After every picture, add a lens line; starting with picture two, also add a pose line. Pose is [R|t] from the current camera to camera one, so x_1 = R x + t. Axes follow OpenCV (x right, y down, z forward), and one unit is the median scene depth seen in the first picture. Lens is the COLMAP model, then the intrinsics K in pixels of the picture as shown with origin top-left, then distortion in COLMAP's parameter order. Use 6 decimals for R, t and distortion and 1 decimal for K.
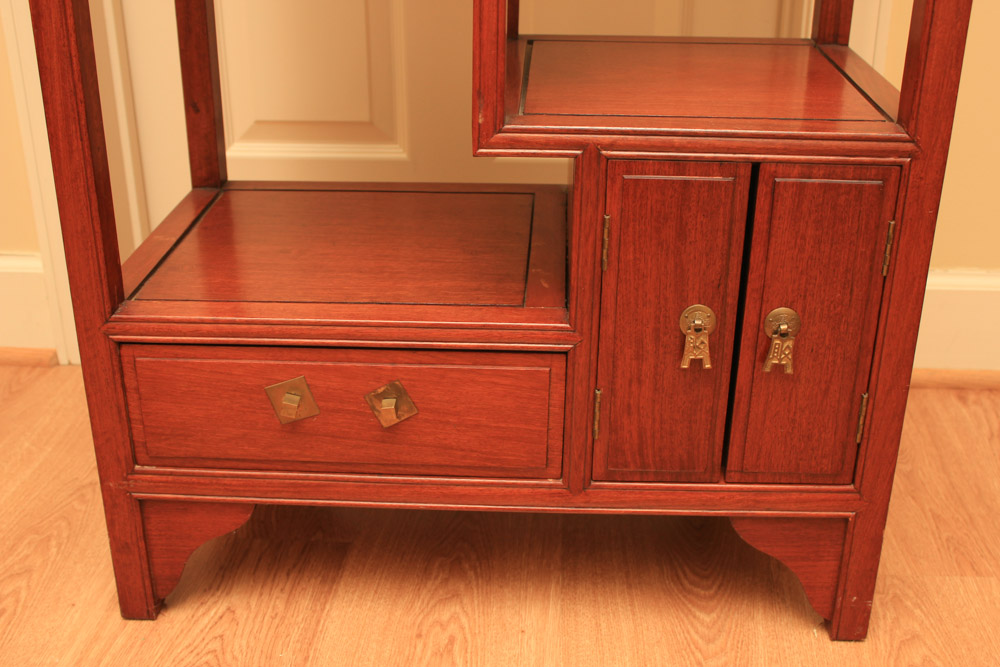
lens RADIAL K [[1231.3, 0, 499.1], [0, 1231.3, 338.2], [0, 0, 1]] dist [-0.072382, 0.000000]
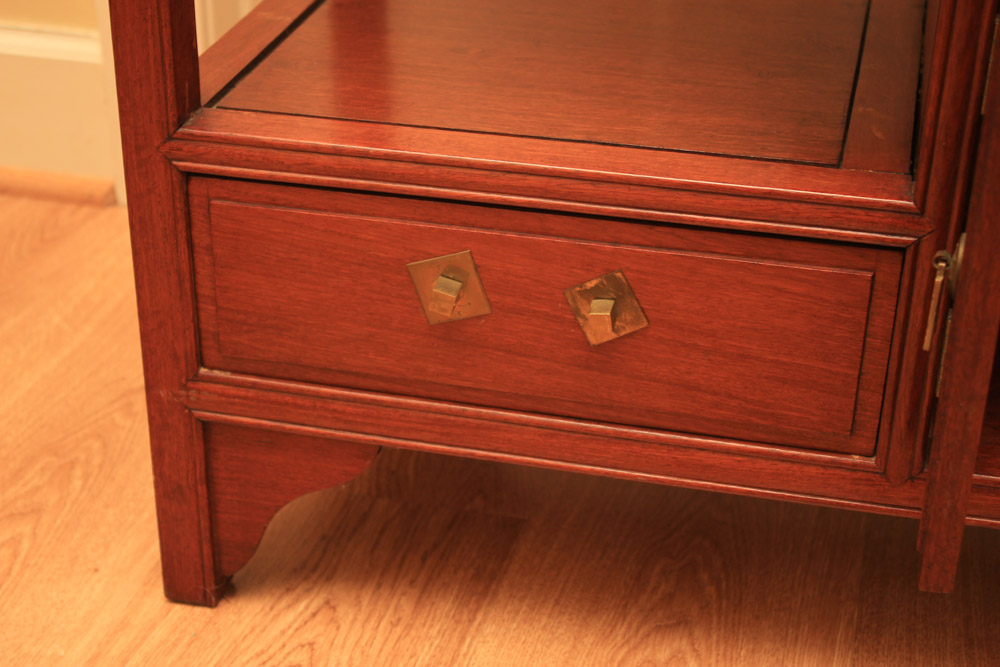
lens RADIAL K [[1808.0, 0, 478.9], [0, 1808.0, 326.3], [0, 0, 1]] dist [-0.004173, 0.000000]
pose [[0.982156, 0.093285, -0.163303, -0.001239], [-0.082930, 0.994155, 0.069132, 0.004921], [0.168798, -0.054356, 0.984151, 0.093652]]
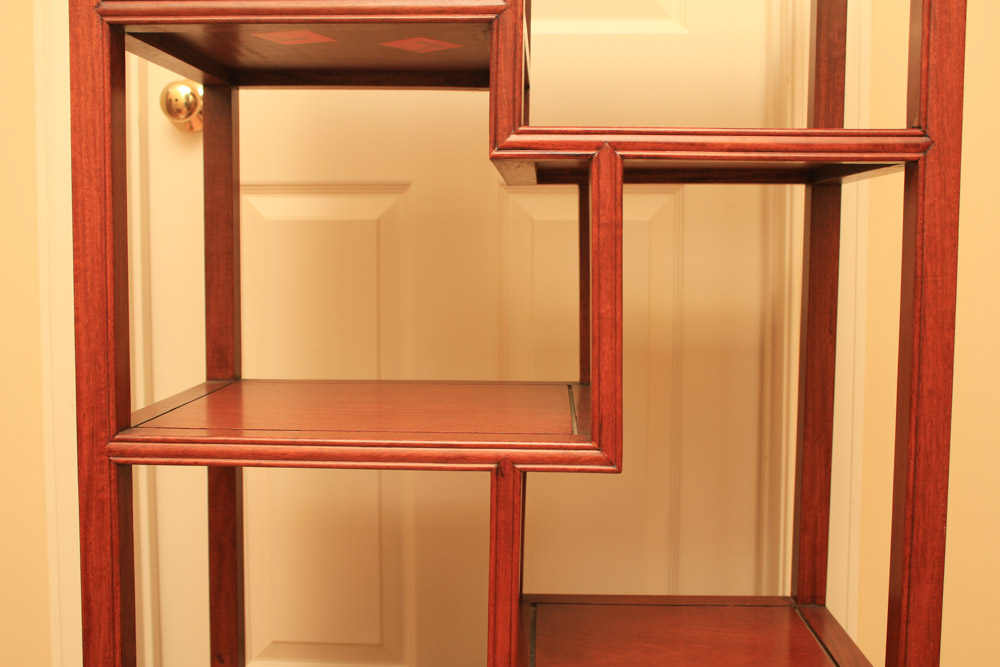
lens RADIAL K [[1148.8, 0, 497.5], [0, 1148.8, 312.4], [0, 0, 1]] dist [-0.063831, 0.000000]
pose [[0.999969, 0.001606, 0.007677, -0.017479], [0.001213, 0.935347, -0.353730, -0.145876], [-0.007749, 0.353728, 0.935316, -0.048684]]
